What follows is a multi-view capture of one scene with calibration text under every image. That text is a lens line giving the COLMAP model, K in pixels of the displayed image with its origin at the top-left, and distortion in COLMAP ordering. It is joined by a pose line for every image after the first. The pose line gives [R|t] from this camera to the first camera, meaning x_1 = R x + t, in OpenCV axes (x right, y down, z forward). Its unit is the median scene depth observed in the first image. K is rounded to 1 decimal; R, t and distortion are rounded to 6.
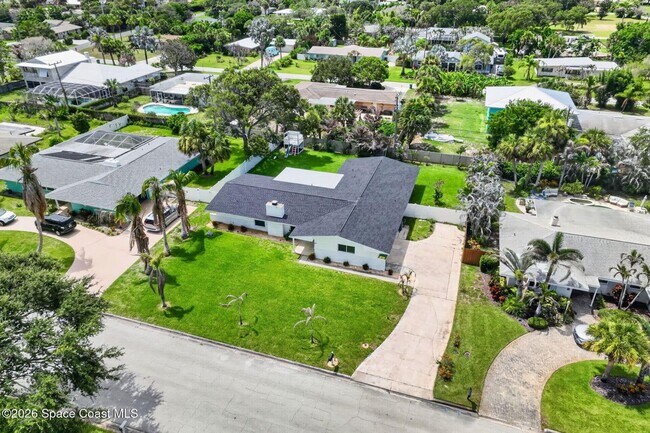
lens RADIAL K [[454.0, 0, 326.1], [0, 454.0, 188.8], [0, 0, 1]] dist [0.000774, -0.000020]
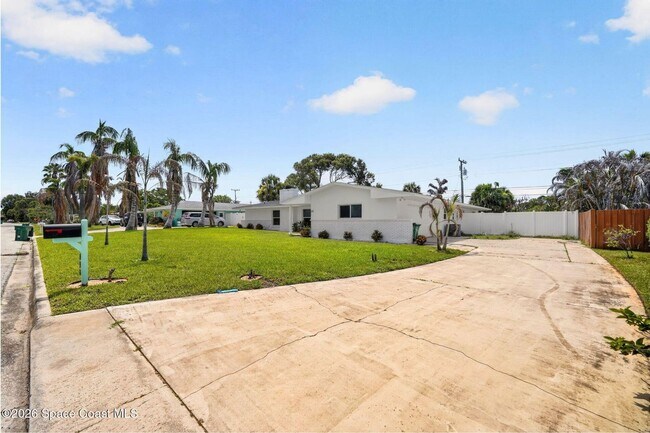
lens RADIAL K [[260.1, 0, 325.0], [0, 260.1, 216.5], [0, 0, 1]] dist [0.000043, 0.000056]
pose [[0.924586, 0.005587, -0.380932, 0.149404], [-0.176575, 0.892294, -0.415491, 0.294399], [0.337581, 0.451421, 0.825989, 0.692346]]
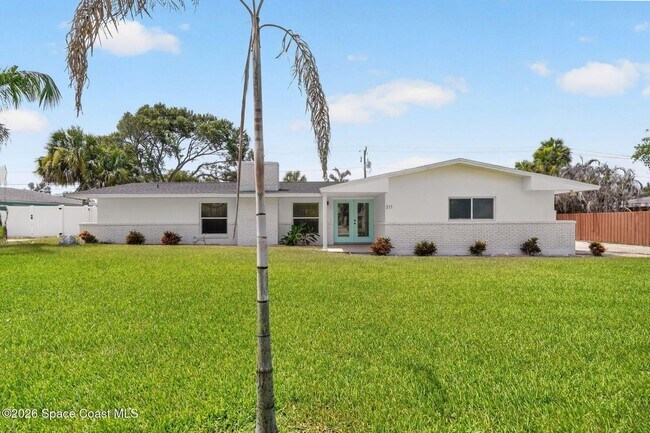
lens RADIAL K [[334.2, 0, 325.0], [0, 334.2, 216.5], [0, 0, 1]] dist [-0.001640, -0.000333]
pose [[0.948882, 0.008789, 0.315508, -0.164859], [0.134317, 0.893338, -0.428843, 0.244114], [-0.285625, 0.449300, 0.846492, 0.794962]]
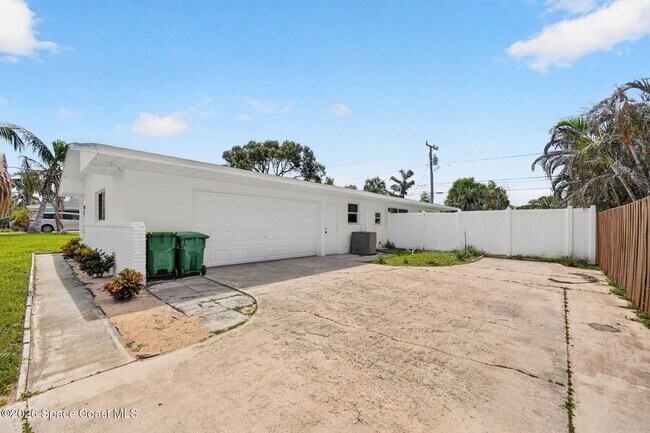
lens RADIAL K [[258.4, 0, 326.3], [0, 258.4, 221.3], [0, 0, 1]] dist [-0.001025, -0.000115]
pose [[0.919513, 0.008945, -0.392958, 0.253278], [-0.183950, 0.893295, -0.410106, 0.170519], [0.347359, 0.449382, 0.823042, 0.940347]]
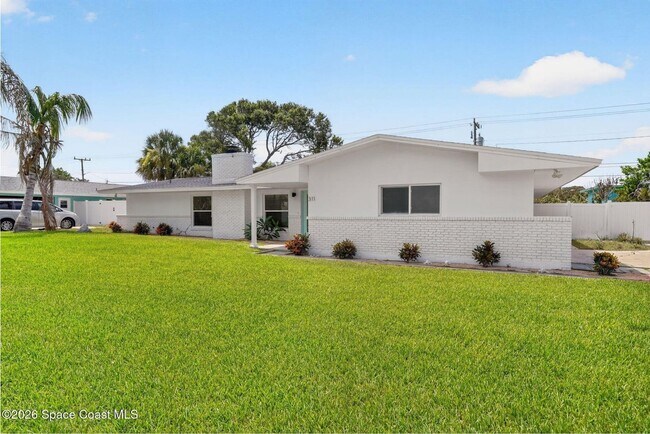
lens RADIAL K [[375.8, 0, 321.6], [0, 375.8, 217.0], [0, 0, 1]] dist [0.019214, 0.000512]
pose [[0.989867, 0.011053, -0.141570, 0.022703], [-0.070262, 0.904495, -0.420656, 0.248961], [0.123400, 0.426340, 0.896106, 0.777527]]
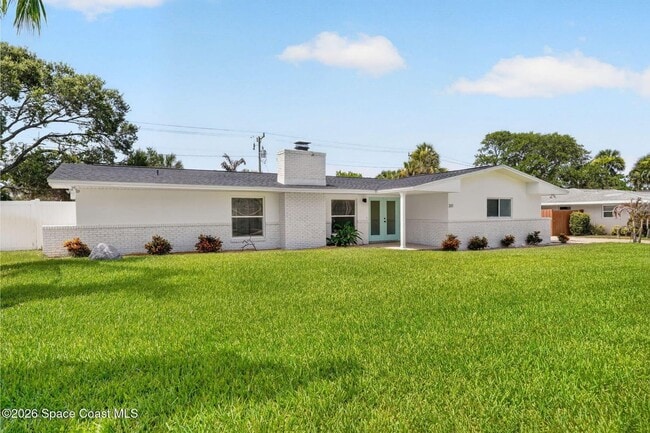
lens RADIAL K [[375.8, 0, 321.6], [0, 375.8, 216.5], [0, 0, 1]] dist [0.019214, 0.000512]
pose [[0.670623, -0.002883, 0.741793, -0.360568], [0.326263, 0.899222, -0.291465, 0.193142], [-0.666196, 0.437483, 0.603980, 0.890791]]
